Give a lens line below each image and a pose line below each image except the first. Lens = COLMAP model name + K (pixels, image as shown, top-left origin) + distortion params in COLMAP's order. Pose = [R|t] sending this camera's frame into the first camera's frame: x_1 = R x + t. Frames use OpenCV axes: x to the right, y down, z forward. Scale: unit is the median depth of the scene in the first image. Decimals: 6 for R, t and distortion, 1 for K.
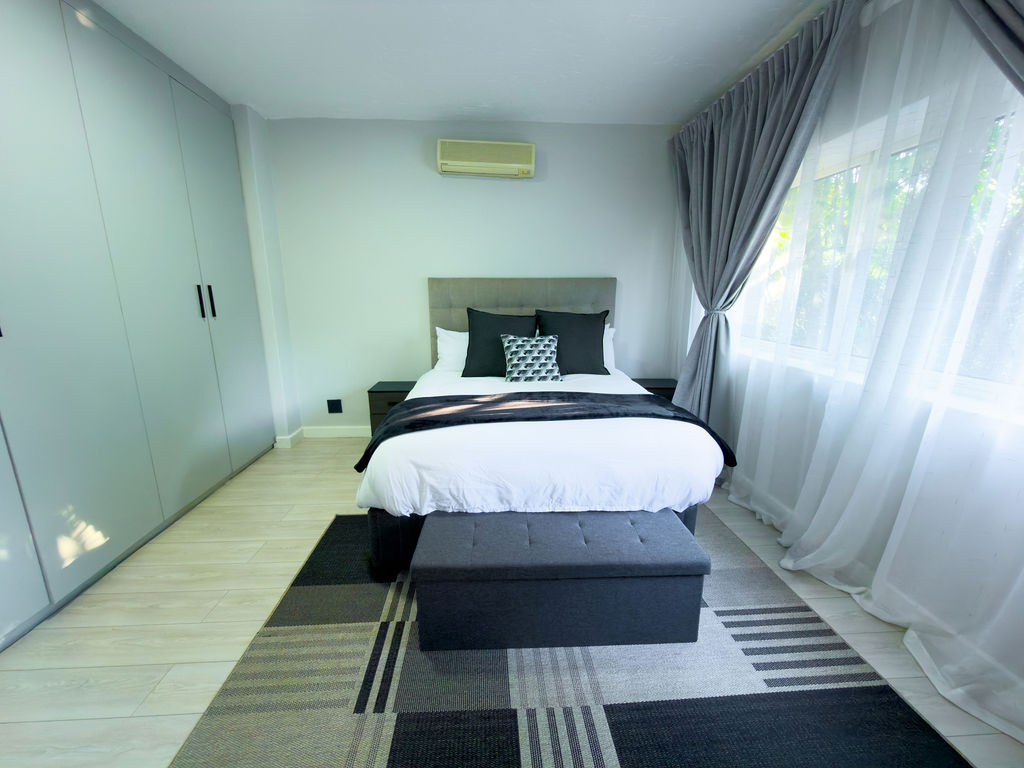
lens RADIAL K [[408.3, 0, 510.5], [0, 408.3, 383.8], [0, 0, 1]] dist [-0.001808, -0.000258]
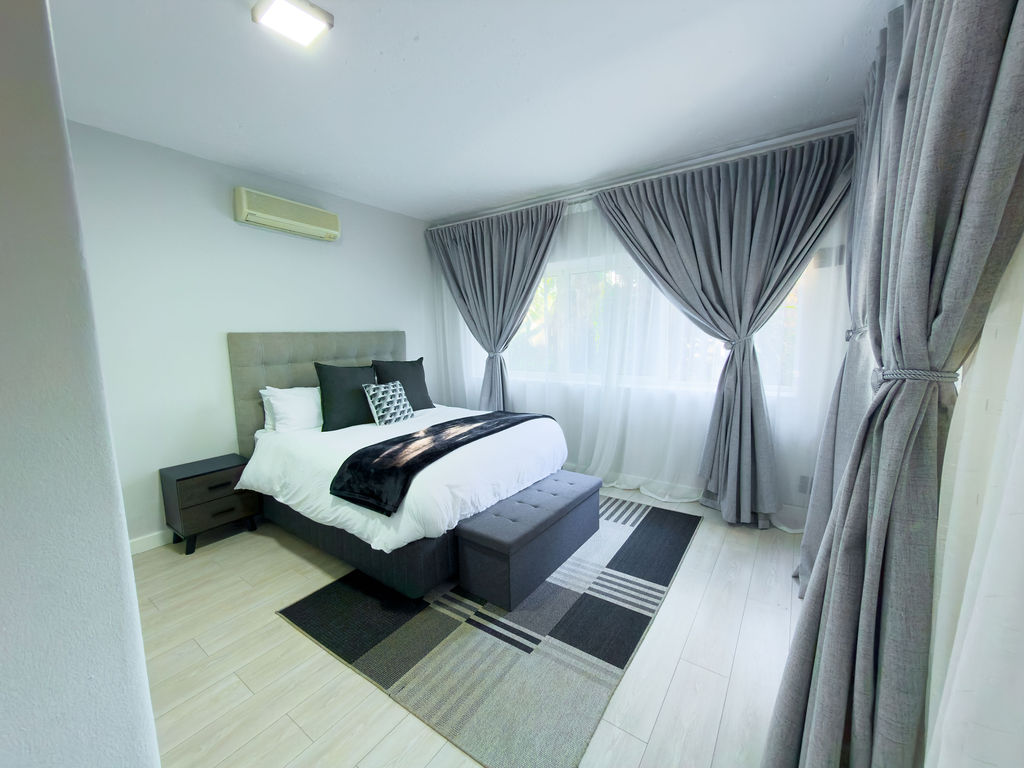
lens RADIAL K [[408.3, 0, 510.5], [0, 408.3, 383.8], [0, 0, 1]] dist [-0.001808, -0.000258]
pose [[0.618443, -0.106922, 0.778522, -1.017150], [0.190868, 0.981471, -0.016827, -0.048440], [-0.762298, 0.159002, 0.627392, 0.037497]]
